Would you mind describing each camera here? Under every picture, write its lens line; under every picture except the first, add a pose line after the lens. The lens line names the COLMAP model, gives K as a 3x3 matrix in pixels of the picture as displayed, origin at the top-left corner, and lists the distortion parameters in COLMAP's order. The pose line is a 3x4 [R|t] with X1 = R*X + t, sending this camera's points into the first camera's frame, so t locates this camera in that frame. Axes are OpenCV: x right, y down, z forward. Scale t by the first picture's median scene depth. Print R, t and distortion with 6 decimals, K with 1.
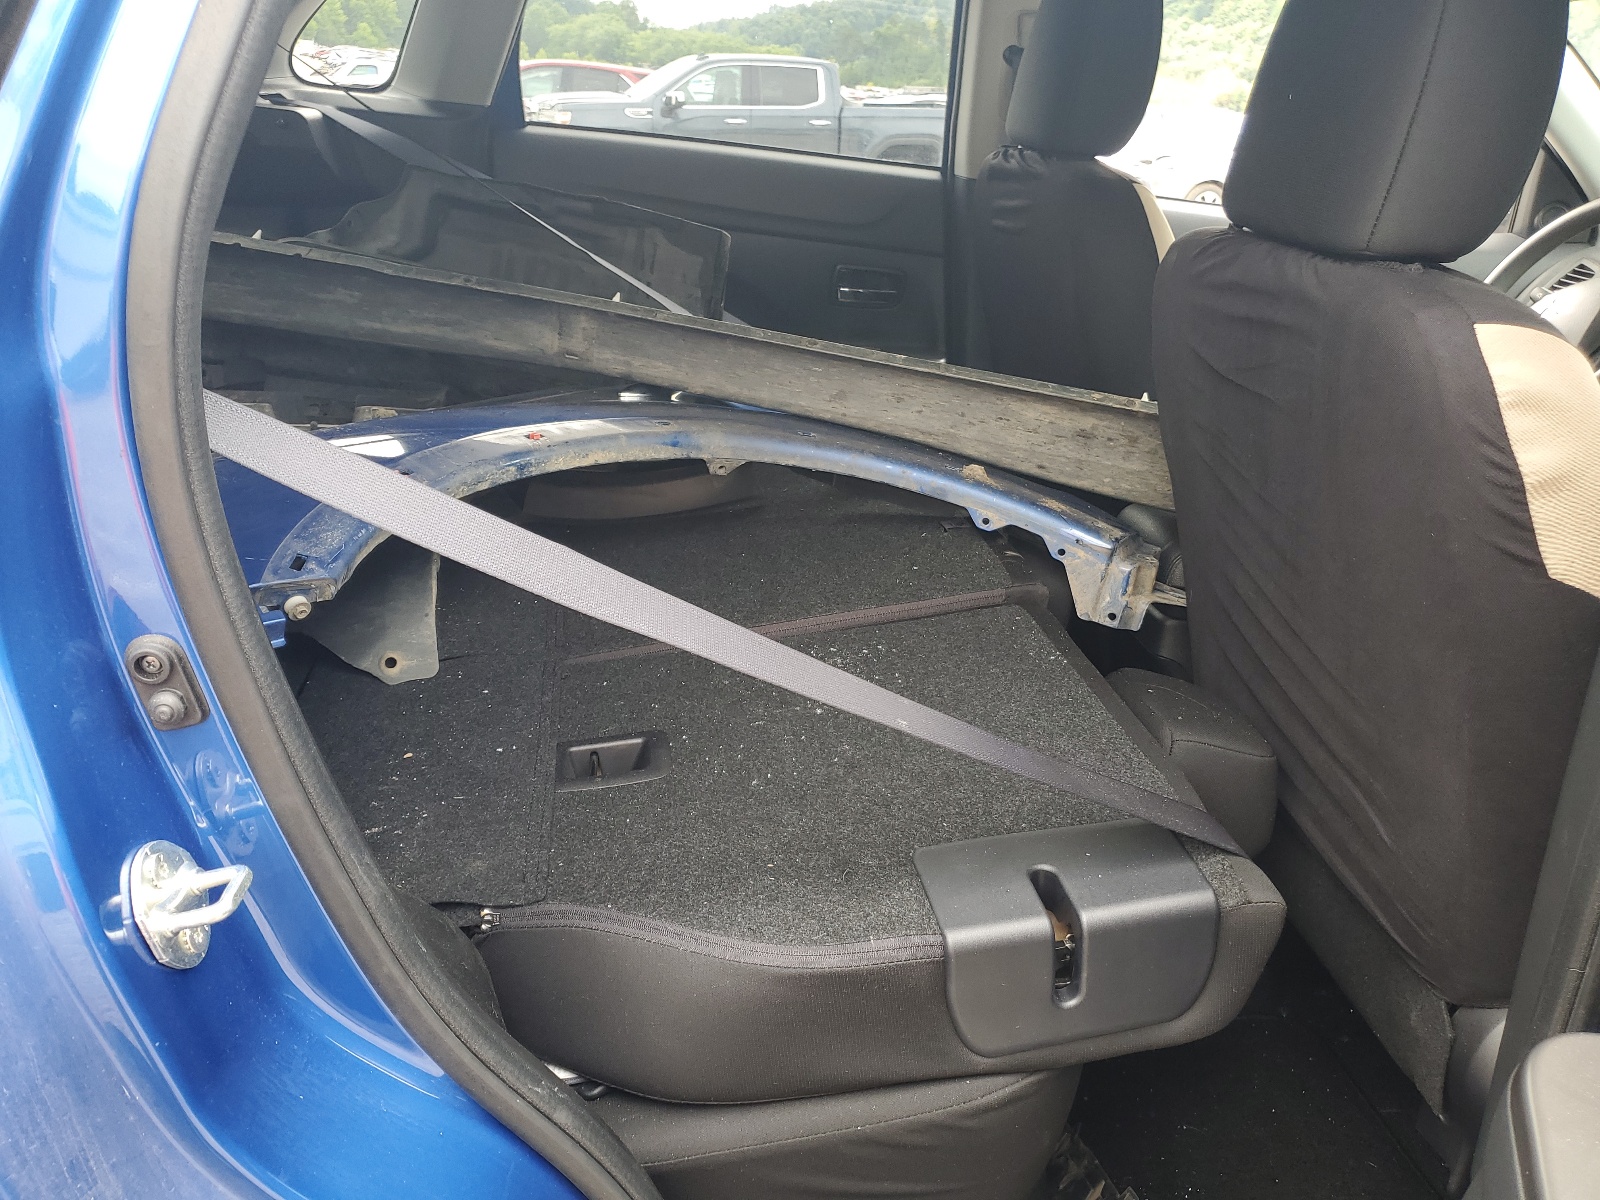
lens RADIAL K [[1256.5, 0, 800.0], [0, 1256.5, 600.0], [0, 0, 1]] dist [0.177588, -0.437095]
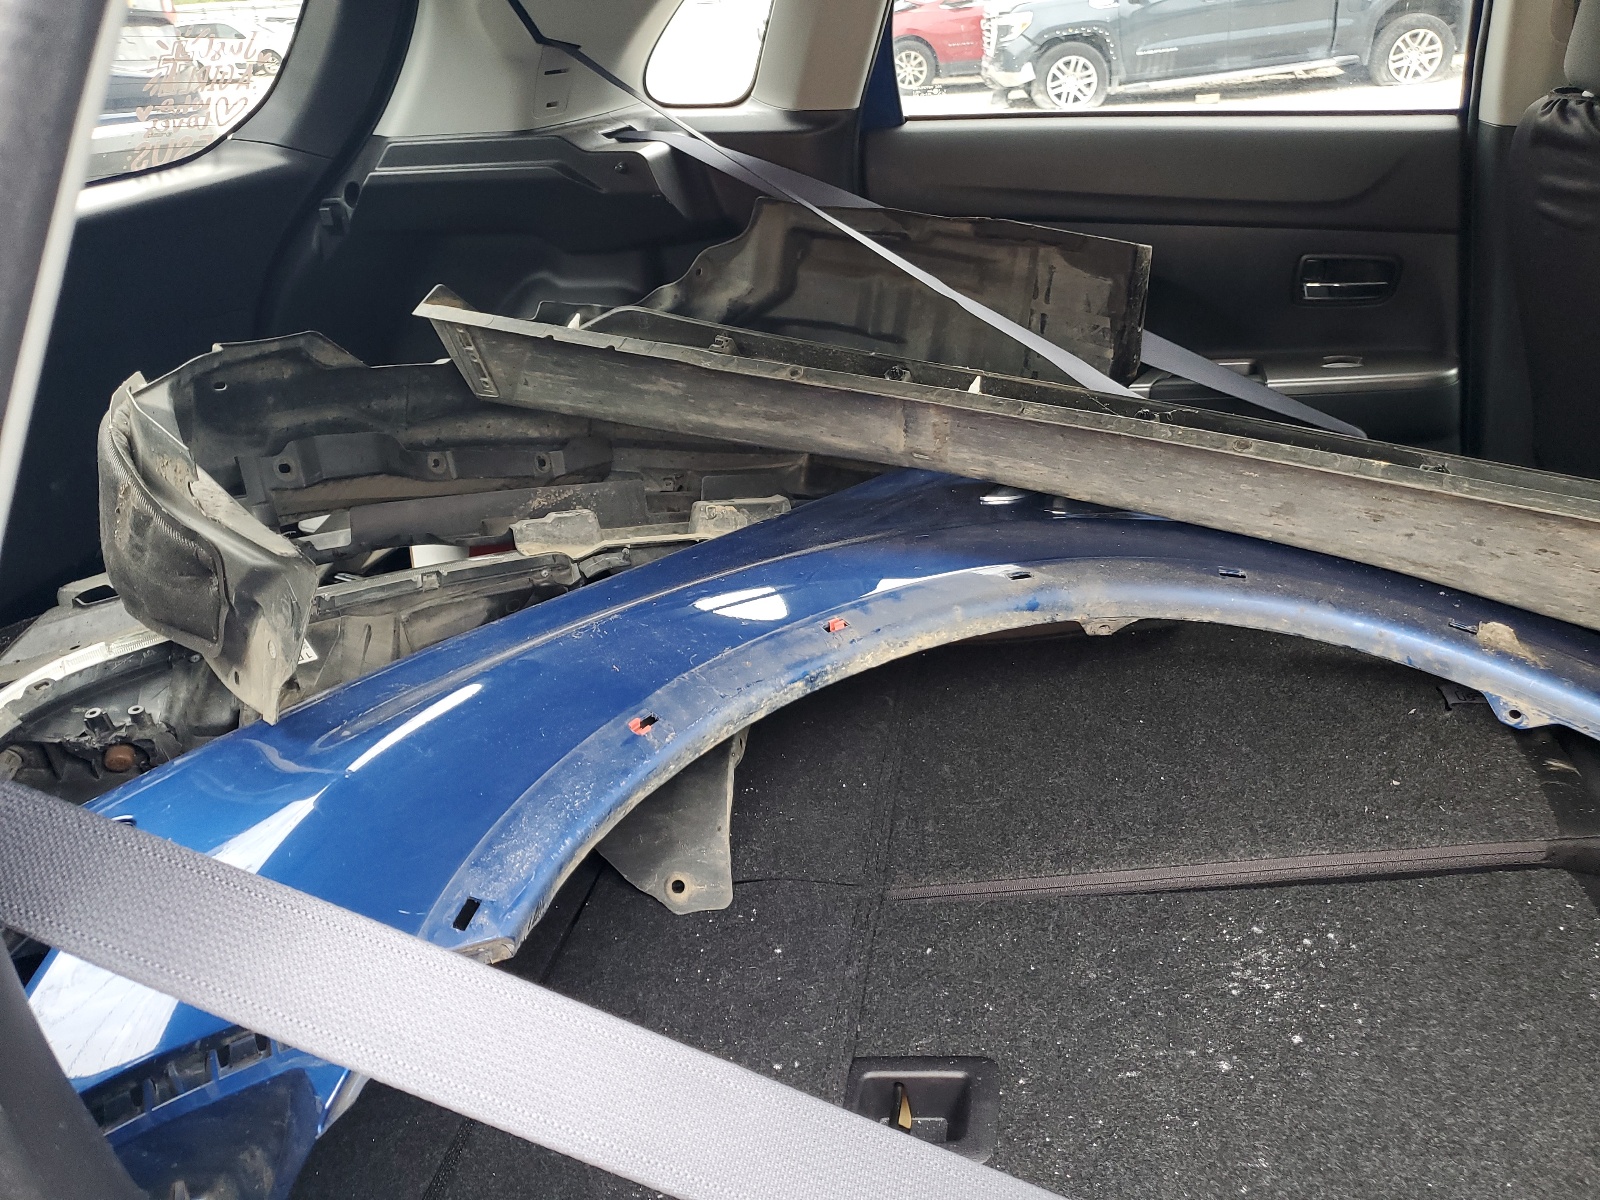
lens RADIAL K [[1286.4, 0, 800.0], [0, 1286.4, 600.0], [0, 0, 1]] dist [0.012851, 0.008701]
pose [[0.937719, 0.019452, -0.346849, 0.028488], [0.002660, 0.998000, 0.063160, -0.158441], [0.347384, -0.060149, 0.935792, 0.230616]]
